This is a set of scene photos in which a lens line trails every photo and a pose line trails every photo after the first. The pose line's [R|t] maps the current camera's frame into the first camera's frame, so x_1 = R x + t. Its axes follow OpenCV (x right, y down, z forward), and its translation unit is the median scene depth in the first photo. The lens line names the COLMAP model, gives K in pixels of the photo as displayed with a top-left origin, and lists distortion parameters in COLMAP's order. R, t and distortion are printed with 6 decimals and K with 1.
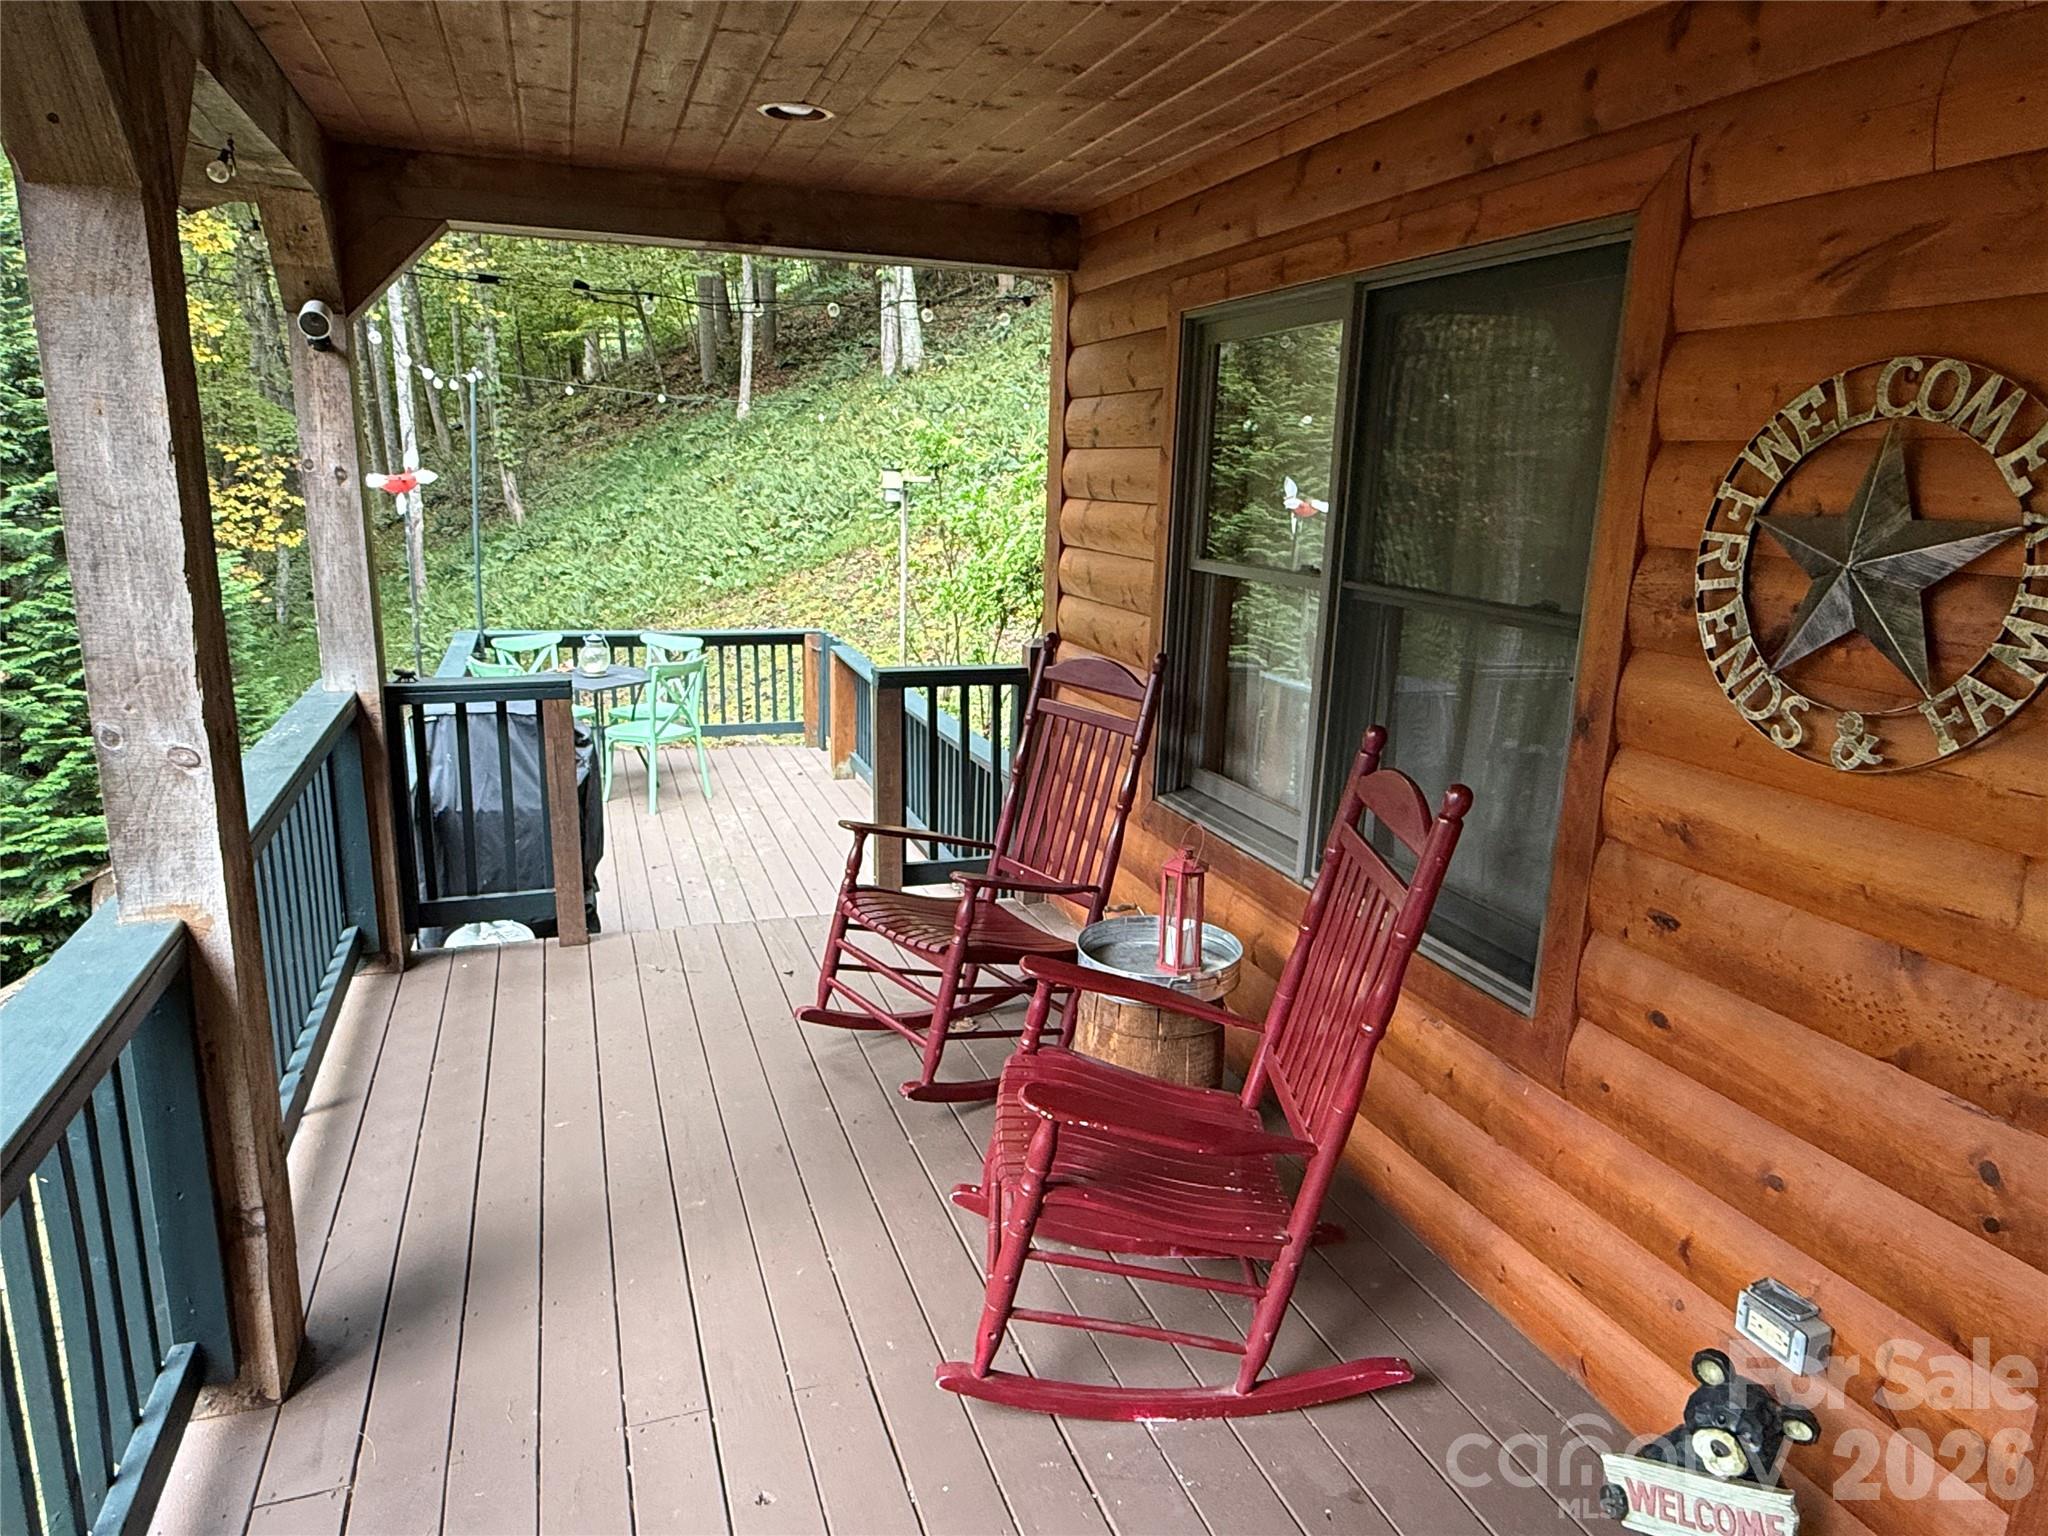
lens RADIAL K [[1292.4, 0, 1026.2], [0, 1292.4, 773.4], [0, 0, 1]] dist [0.001206, 0.000130]
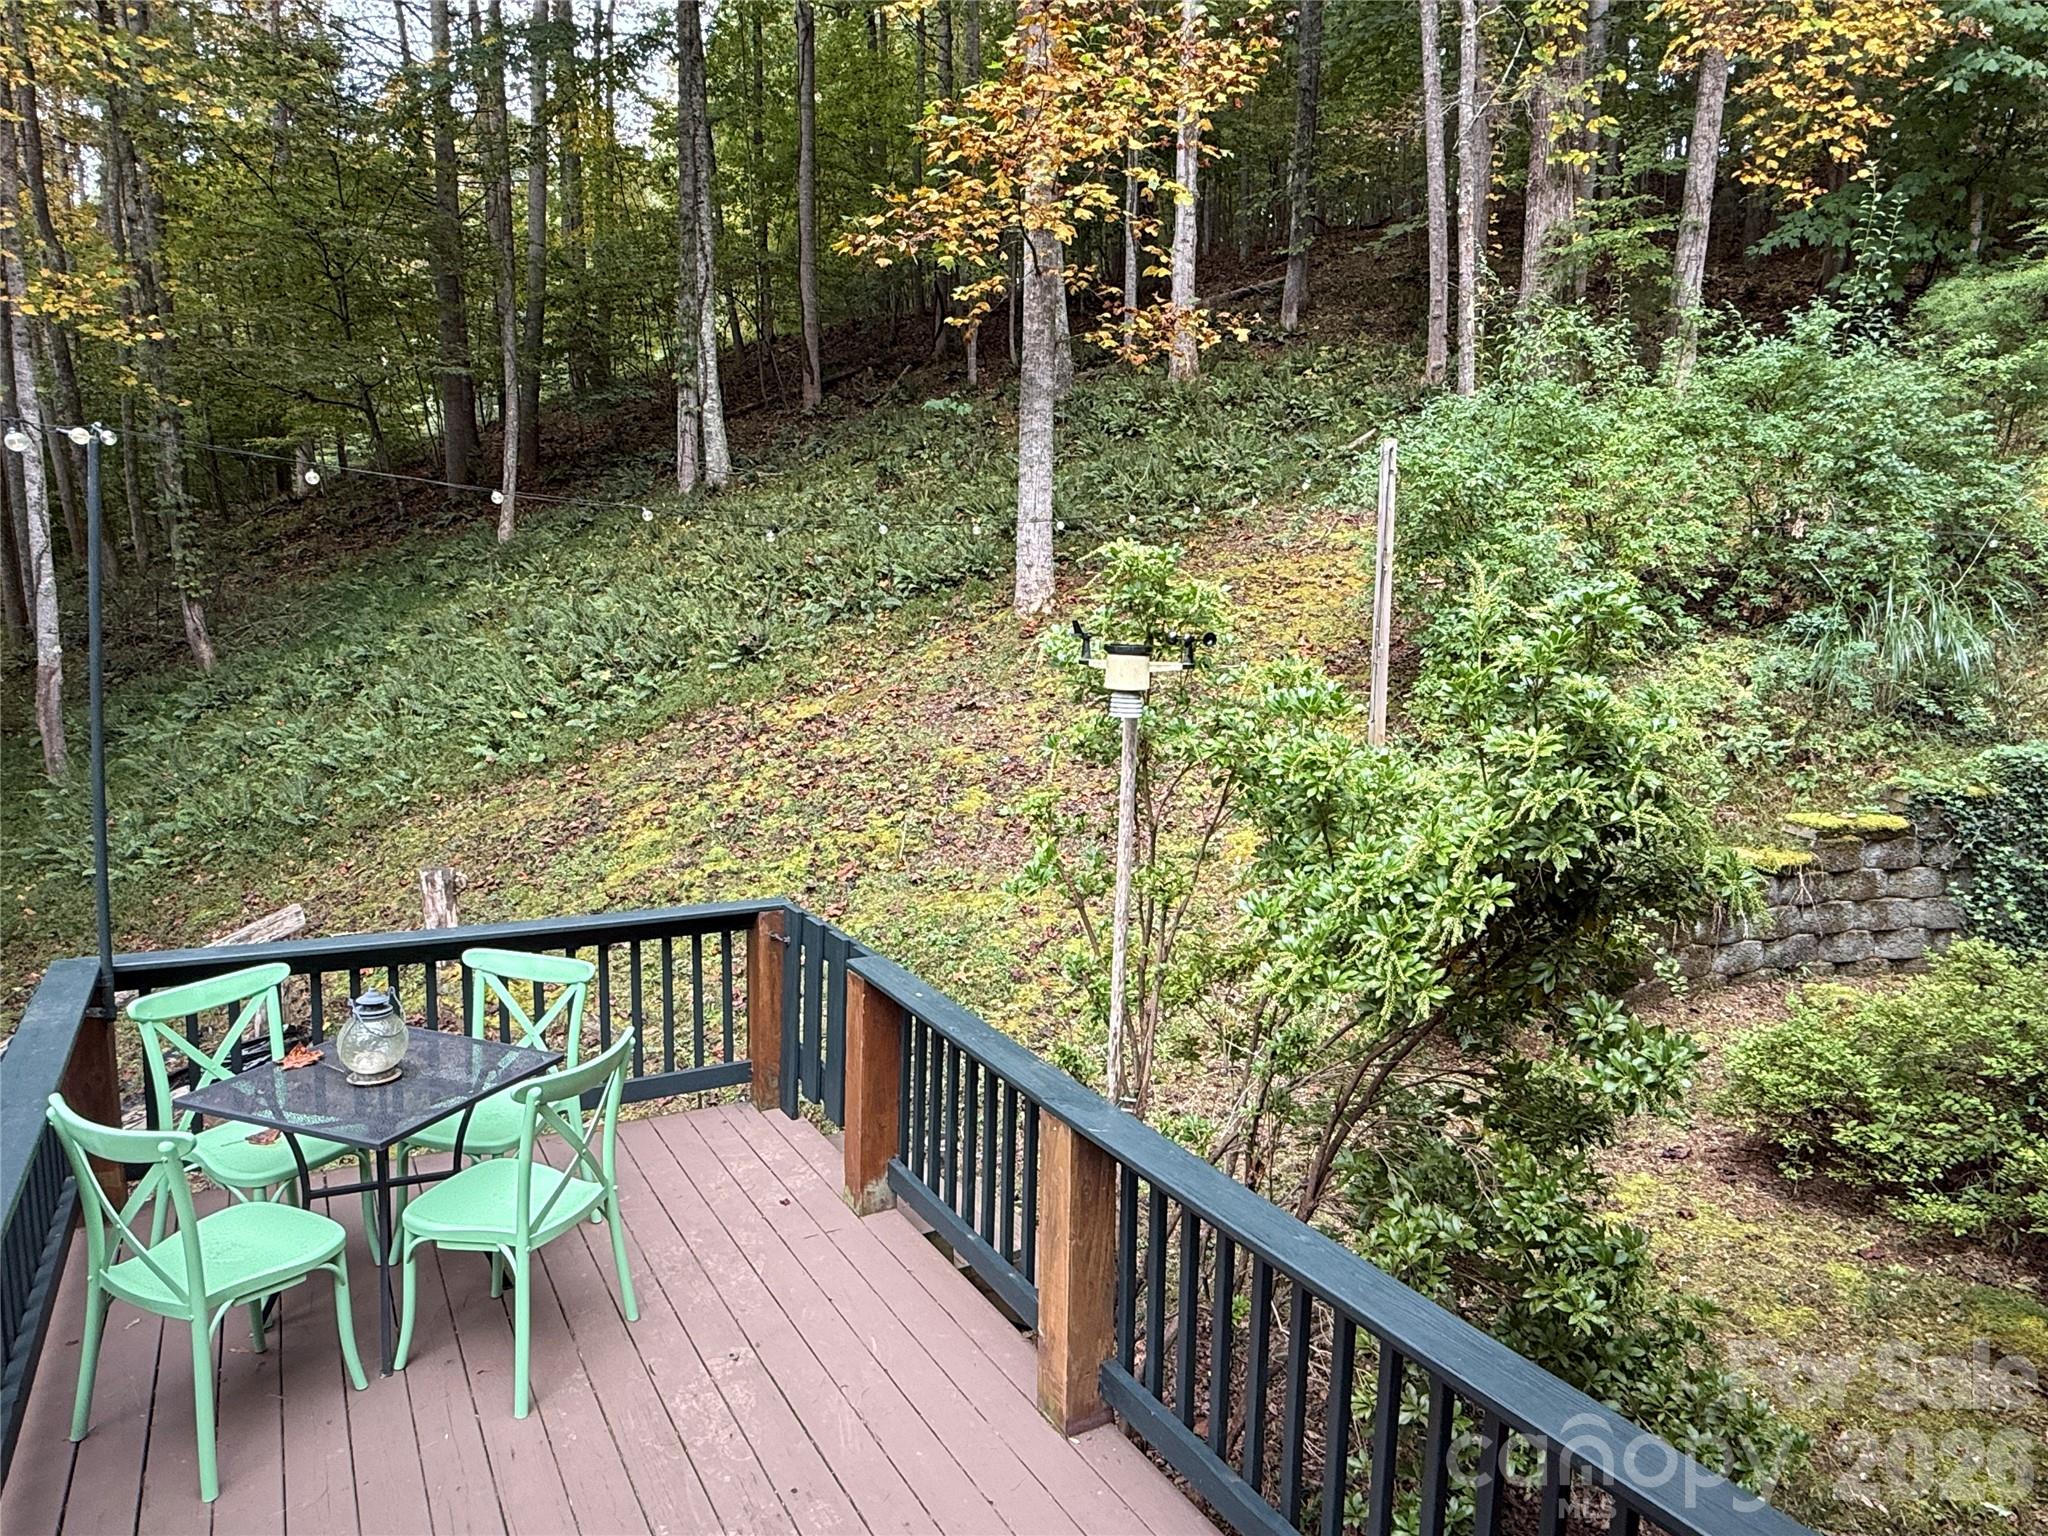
lens RADIAL K [[1292.4, 0, 1035.7], [0, 1292.4, 763.4], [0, 0, 1]] dist [0.001206, 0.000130]
pose [[0.980079, -0.023103, 0.197259, -0.077519], [0.042717, 0.994487, -0.095768, -0.054649], [-0.193959, 0.102287, 0.975663, 0.198864]]
